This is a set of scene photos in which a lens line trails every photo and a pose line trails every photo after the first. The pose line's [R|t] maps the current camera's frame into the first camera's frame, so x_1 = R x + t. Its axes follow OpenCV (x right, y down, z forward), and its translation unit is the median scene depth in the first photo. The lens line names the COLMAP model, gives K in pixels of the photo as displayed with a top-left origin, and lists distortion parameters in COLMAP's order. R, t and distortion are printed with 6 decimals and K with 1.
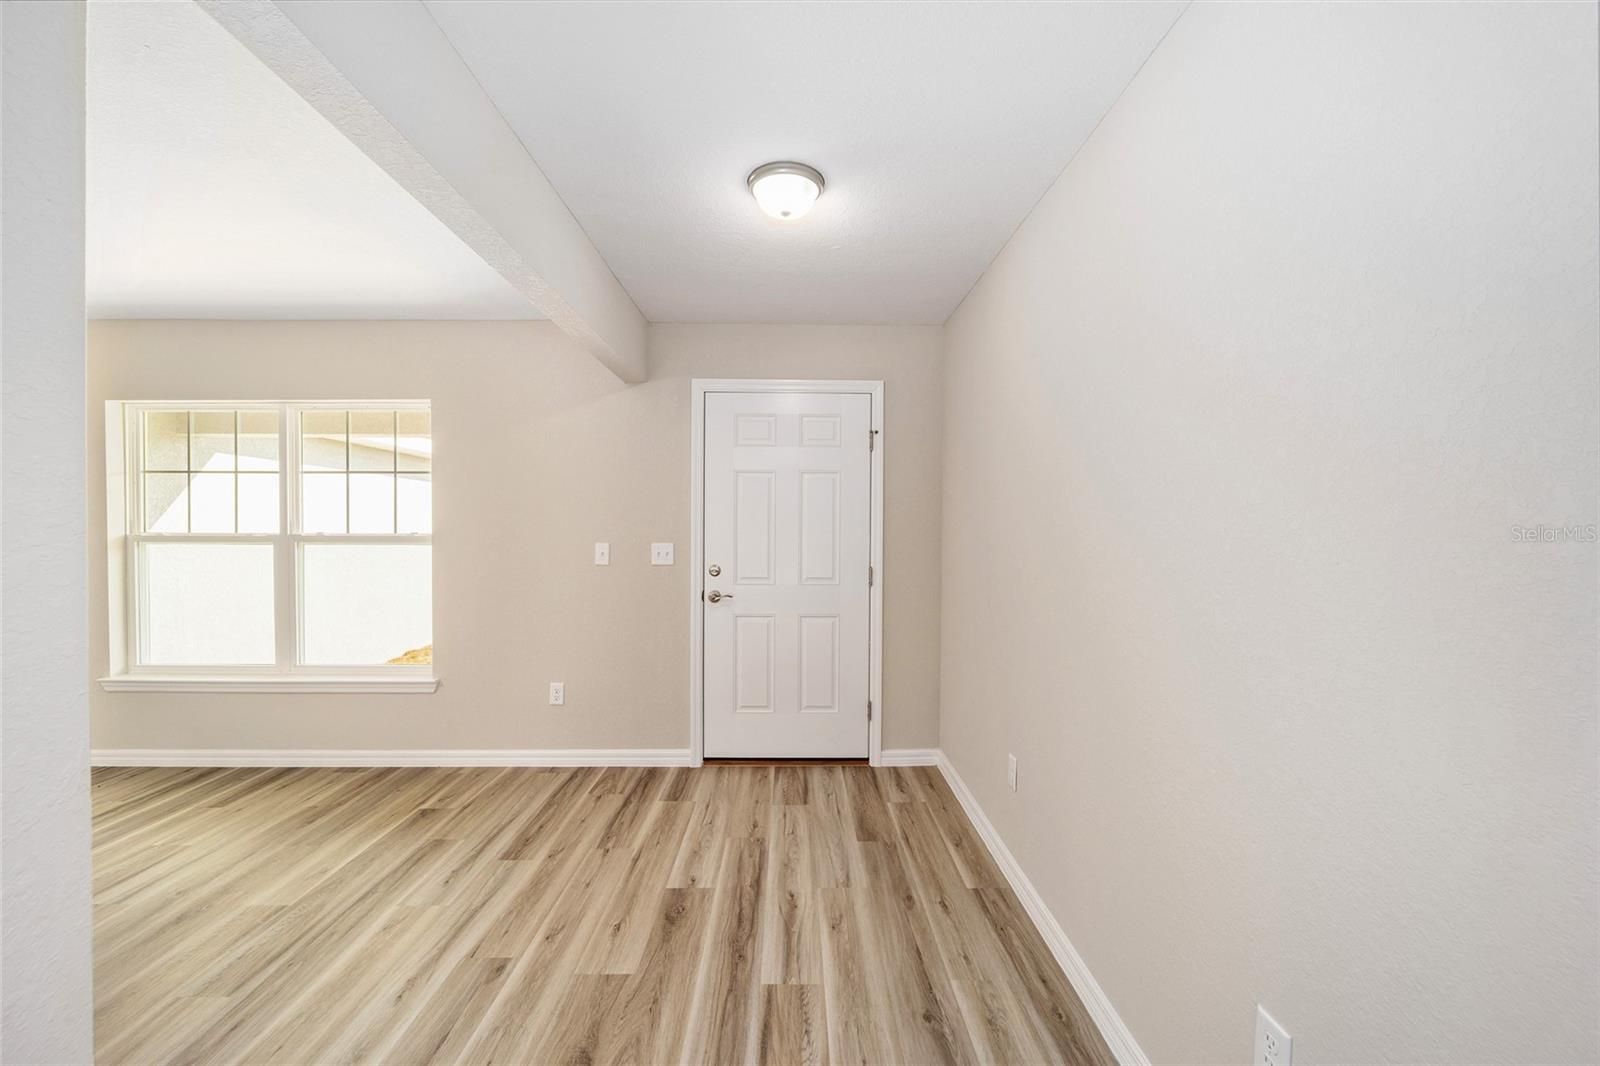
lens RADIAL K [[647.0, 0, 793.7], [0, 647.0, 534.6], [0, 0, 1]] dist [-0.014478, 0.001579]
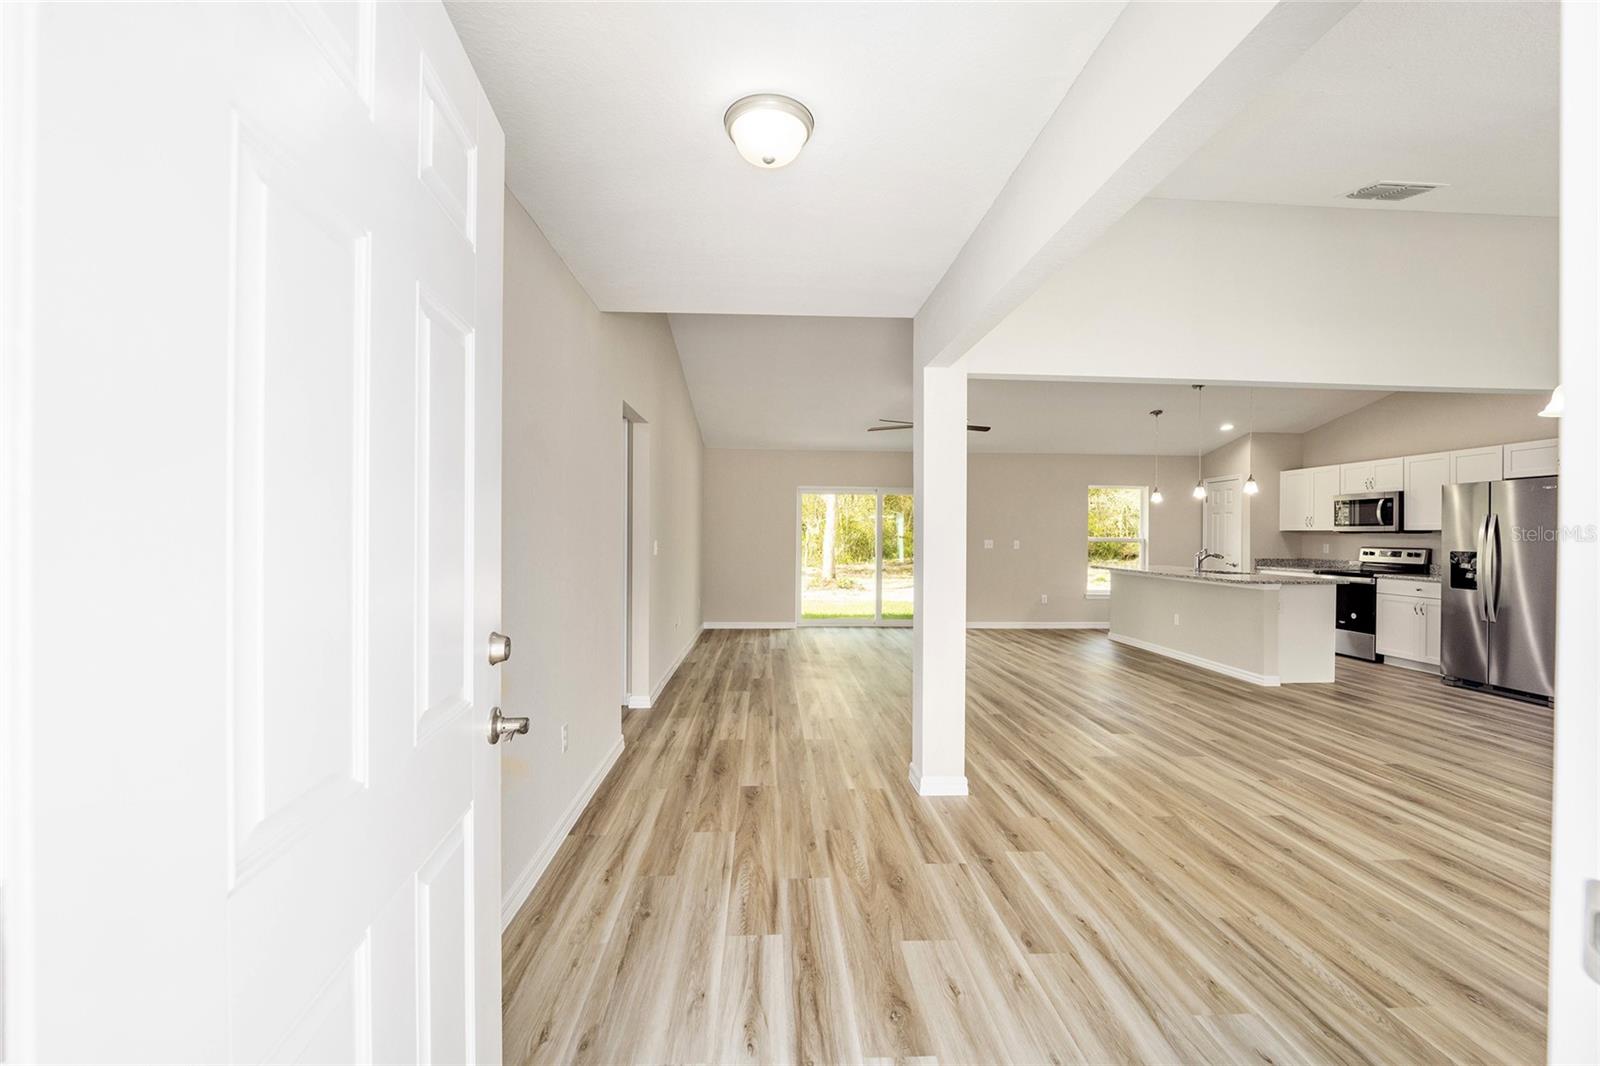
lens RADIAL K [[647.0, 0, 793.1], [0, 647.0, 540.1], [0, 0, 1]] dist [-0.014478, 0.001579]
pose [[-0.999310, -0.010282, -0.035684, -0.014114], [-0.011104, 0.999675, 0.022930, -0.007238], [0.035436, 0.023310, -0.999100, 1.260655]]
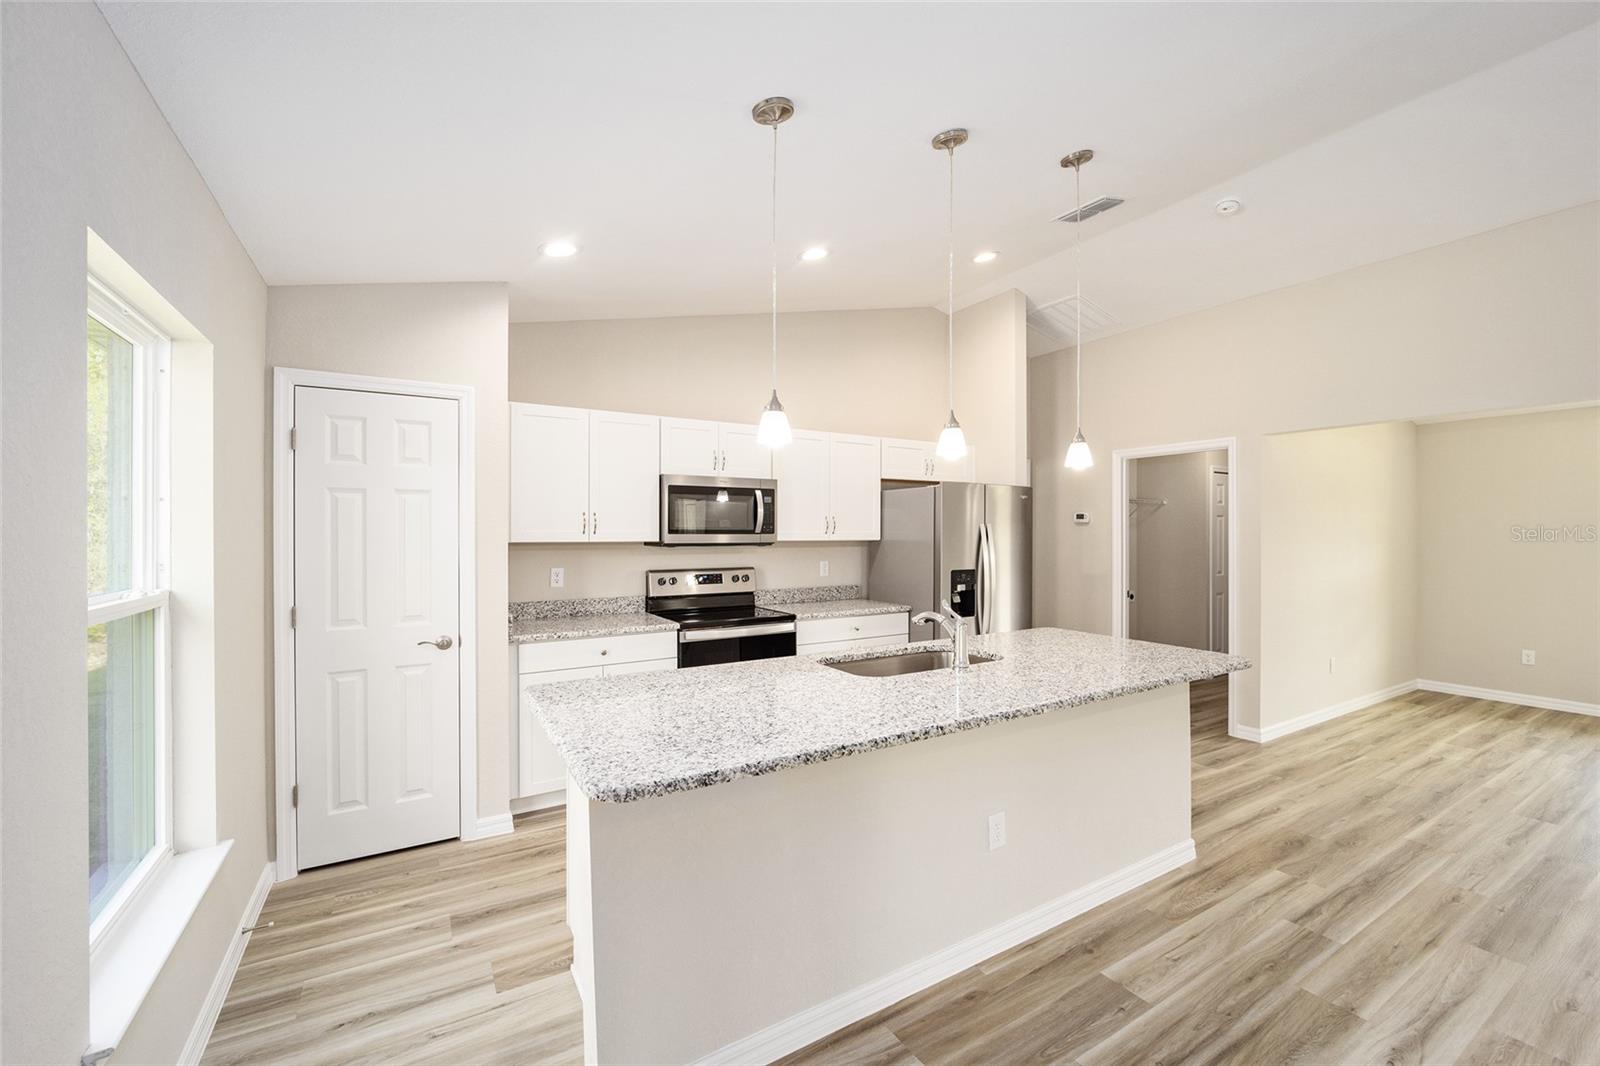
lens RADIAL K [[647.0, 0, 800.1], [0, 647.0, 531.8], [0, 0, 1]] dist [-0.014478, 0.001579]
pose [[0.510313, -0.004147, -0.859978, -0.906708], [-0.010583, 0.999882, -0.011101, -0.018431], [0.859923, 0.014766, 0.510210, -1.453289]]
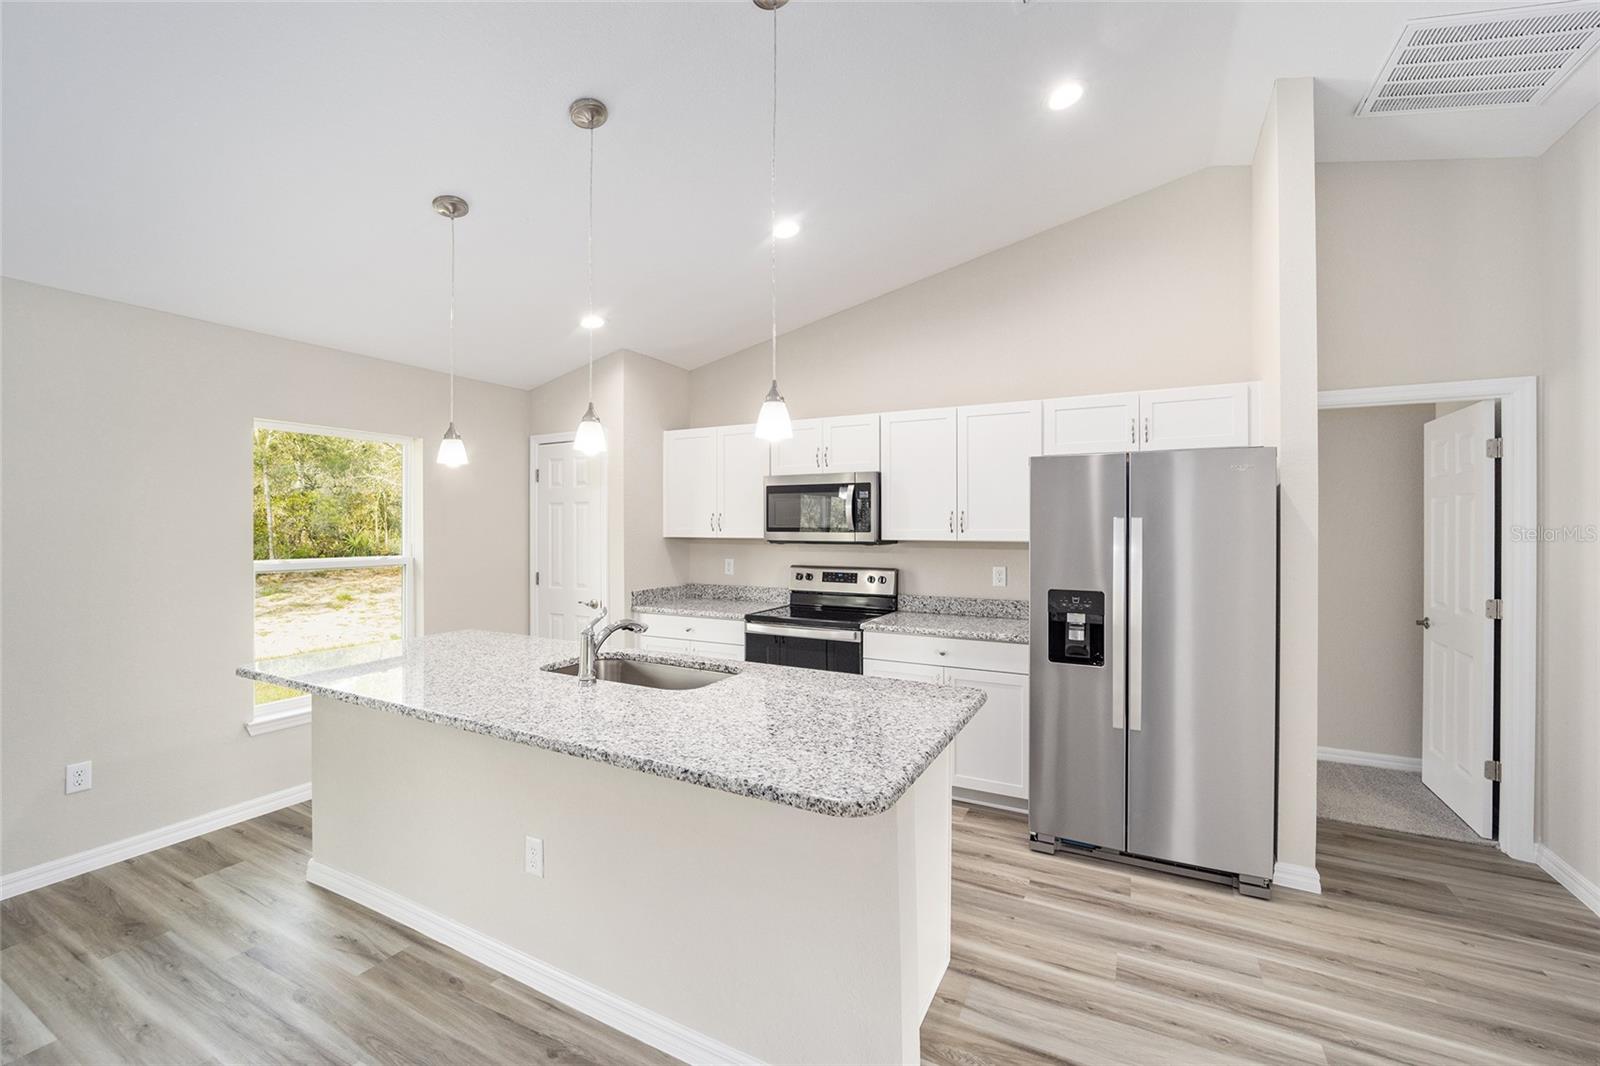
lens RADIAL K [[647.0, 0, 801.0], [0, 647.0, 528.1], [0, 0, 1]] dist [-0.014478, 0.001579]
pose [[-0.469476, -0.001064, -0.882945, -0.955066], [-0.014734, 0.999869, 0.006630, -0.042673], [0.882823, 0.016122, -0.469430, -0.349523]]
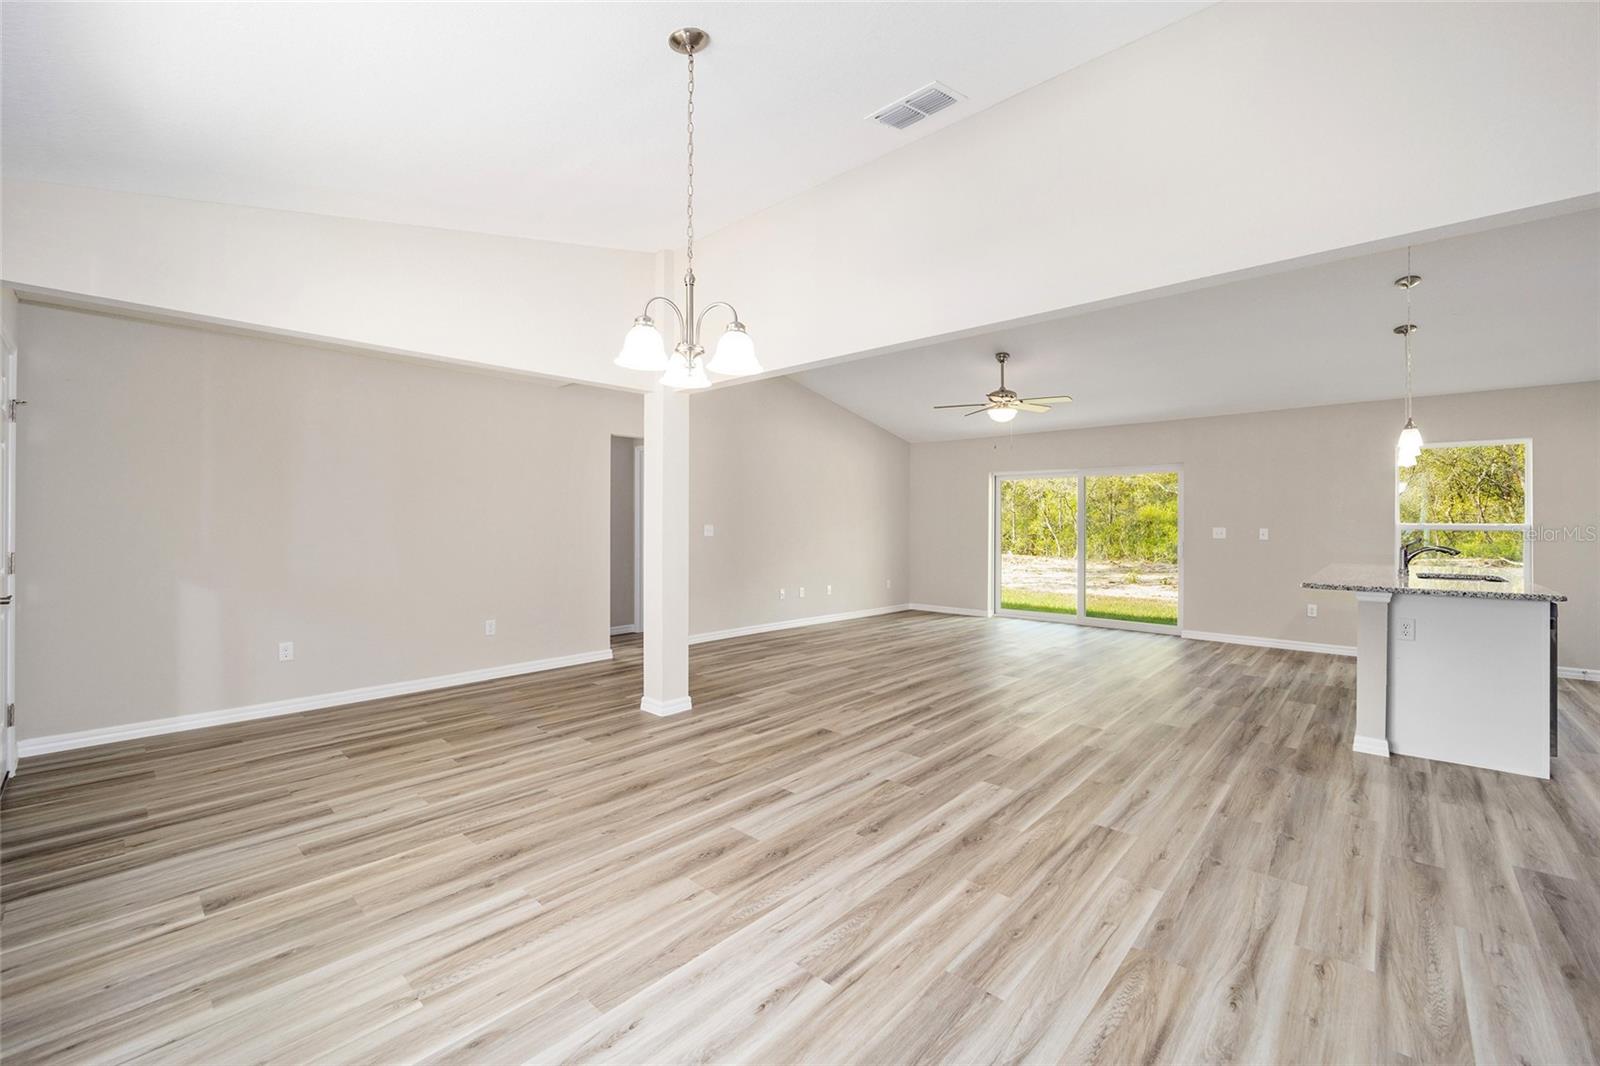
lens RADIAL K [[647.0, 0, 799.3], [0, 647.0, 522.1], [0, 0, 1]] dist [-0.014478, 0.001579]
pose [[-0.728623, -0.003440, 0.684906, -1.469399], [0.004322, 0.999944, 0.009621, 0.003241], [-0.684901, 0.009970, -0.728568, 1.030136]]
